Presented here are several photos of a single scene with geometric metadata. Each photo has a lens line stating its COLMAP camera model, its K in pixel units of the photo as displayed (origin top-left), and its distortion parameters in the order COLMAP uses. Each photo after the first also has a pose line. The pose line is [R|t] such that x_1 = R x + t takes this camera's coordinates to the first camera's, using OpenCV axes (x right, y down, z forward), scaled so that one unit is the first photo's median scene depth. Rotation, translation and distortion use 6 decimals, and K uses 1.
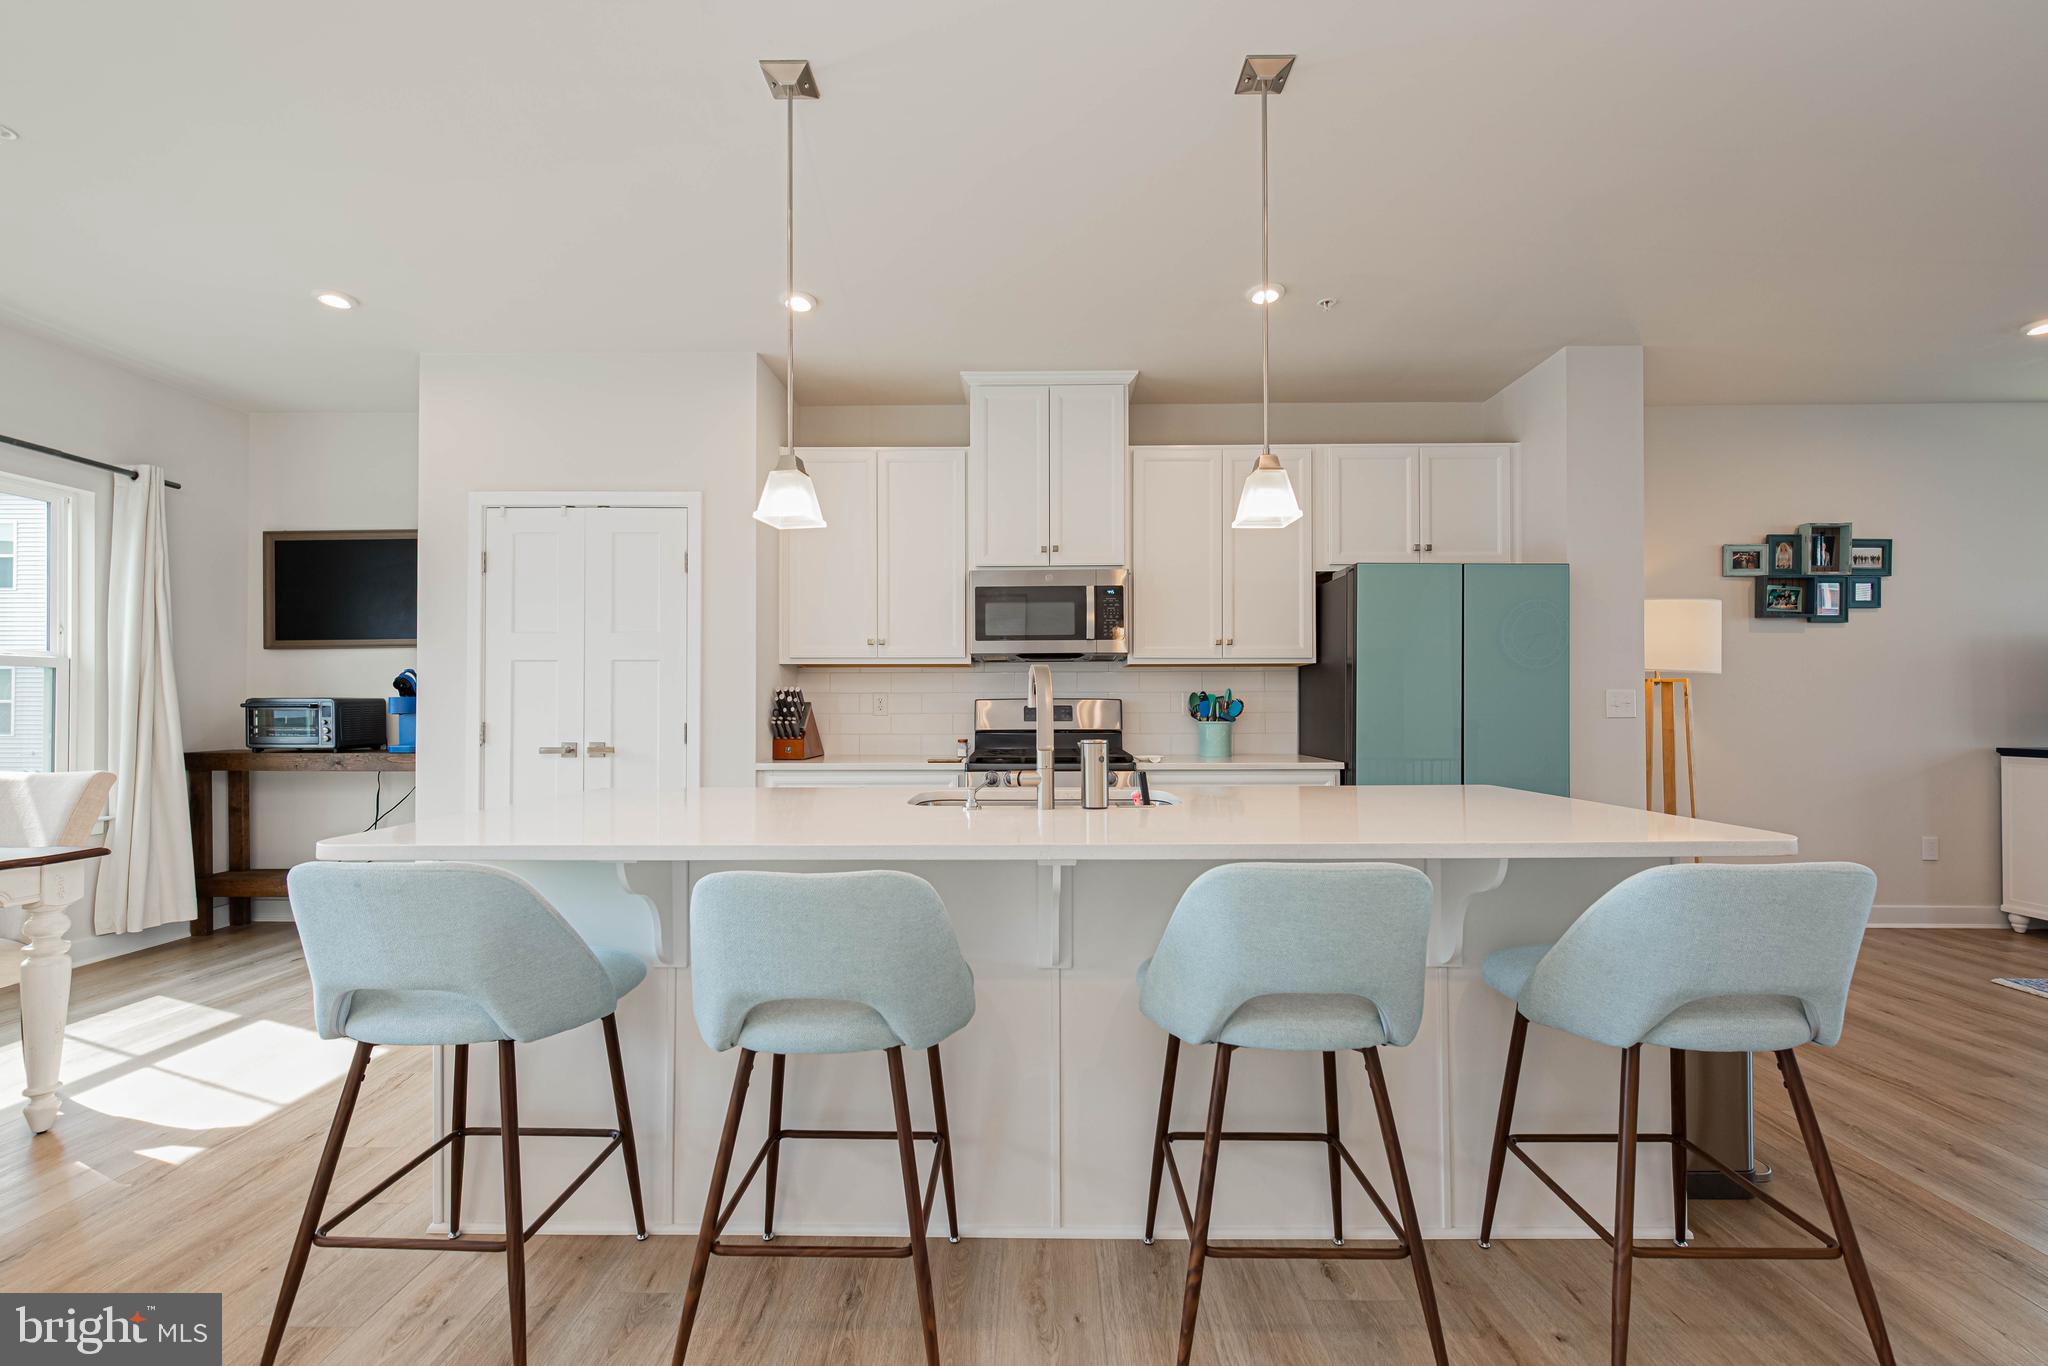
lens RADIAL K [[802.4, 0, 1030.1], [0, 802.4, 708.3], [0, 0, 1]] dist [0.008684, -0.000115]
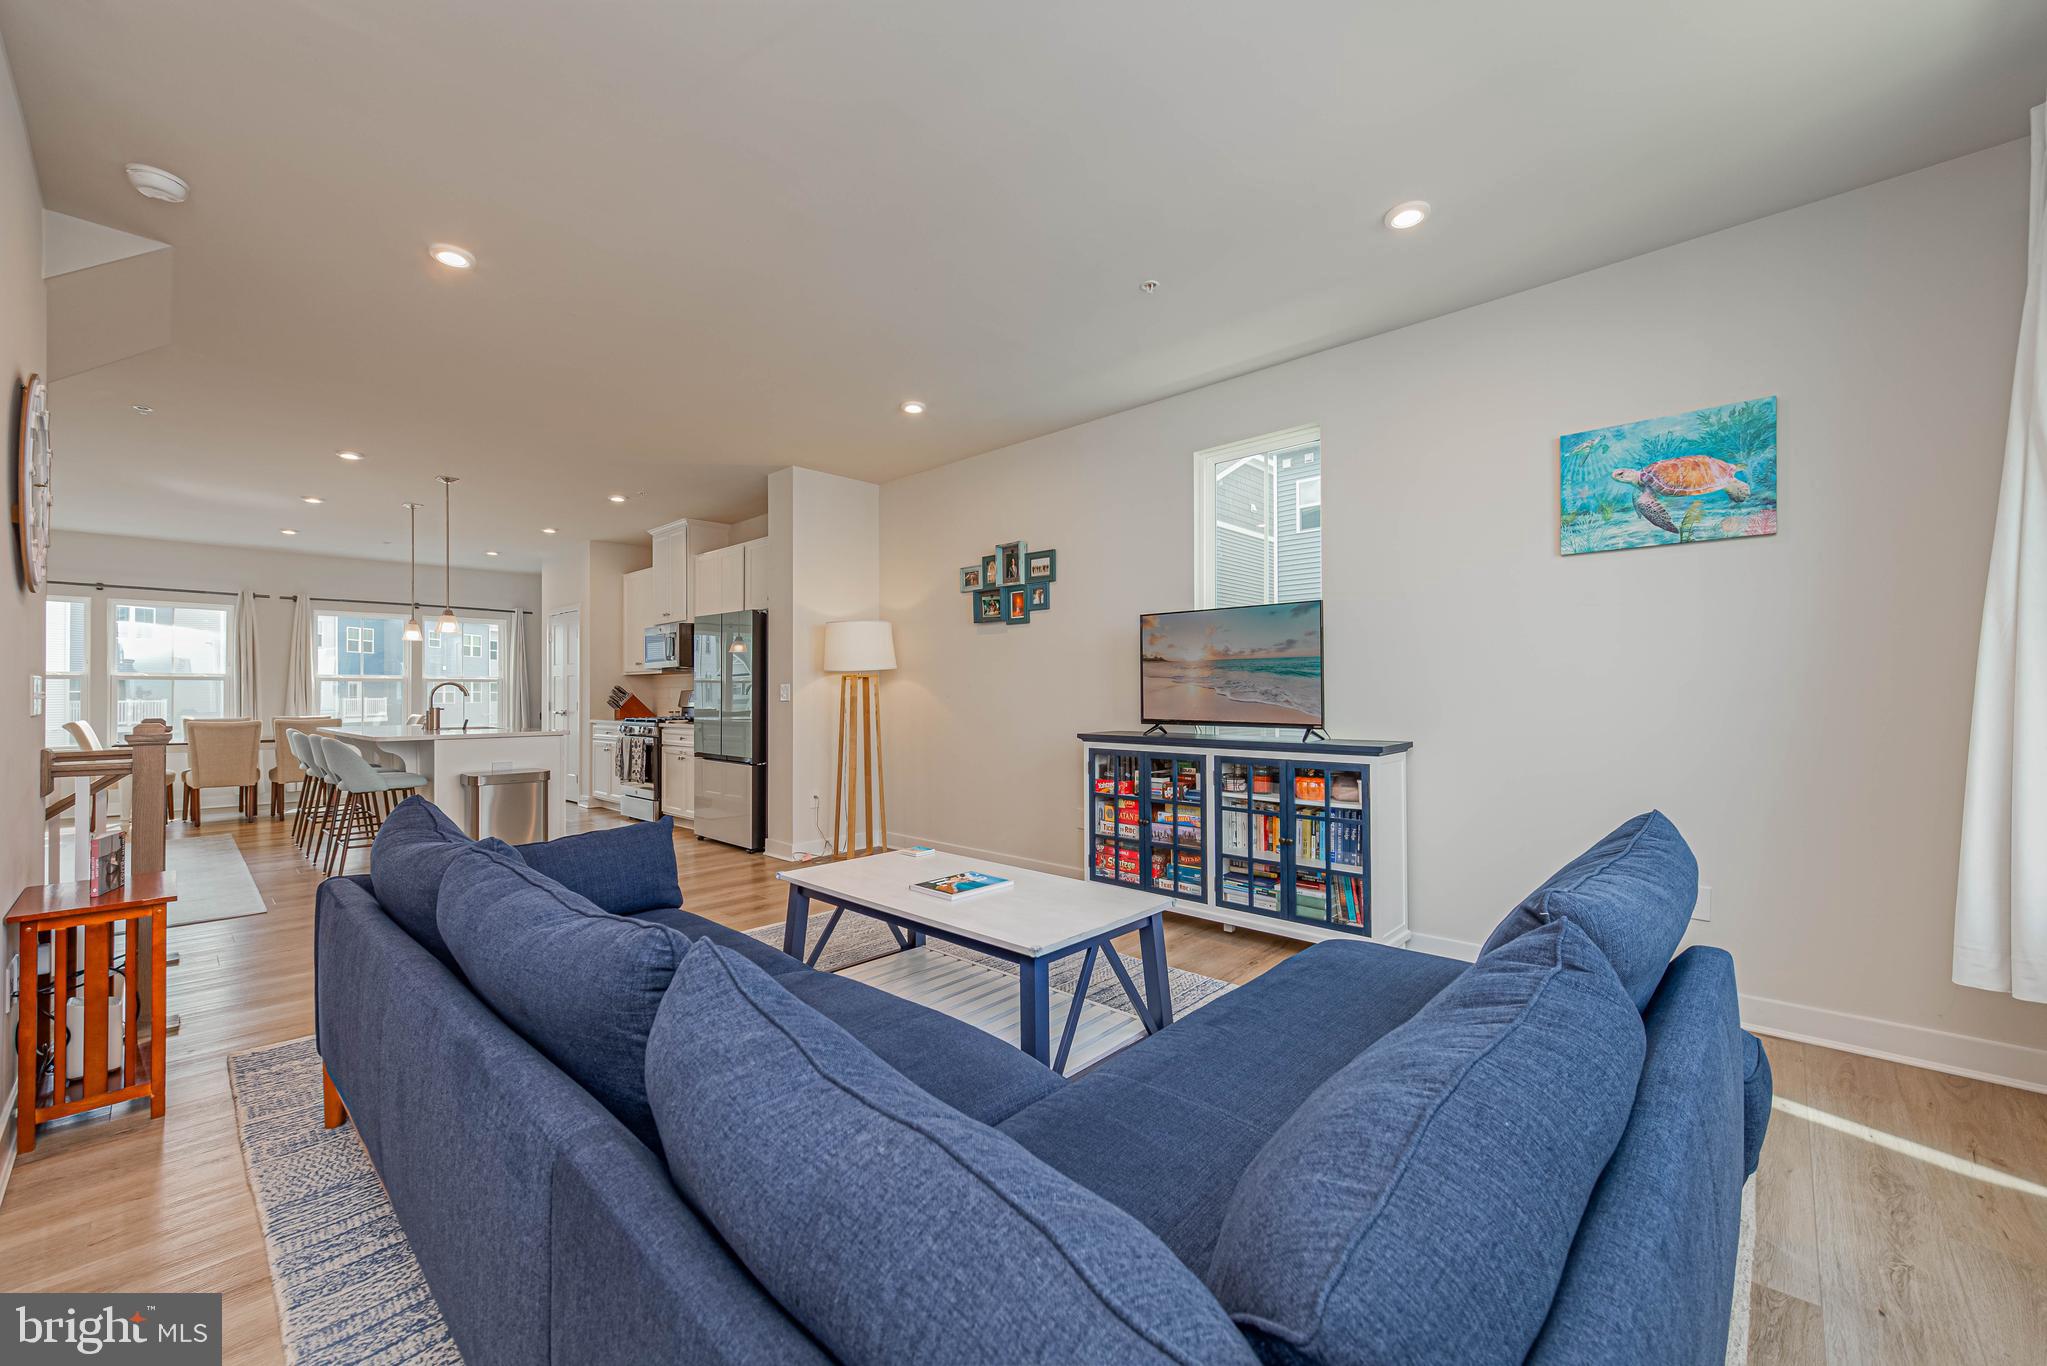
lens RADIAL K [[800.6, 0, 1030.0], [0, 800.6, 694.8], [0, 0, 1]] dist [0.002490, 0.000020]
pose [[0.740742, -0.000280, -0.671789, 1.804361], [0.004467, 0.999980, 0.004508, -0.005382], [0.671774, -0.006340, 0.740729, 0.126036]]
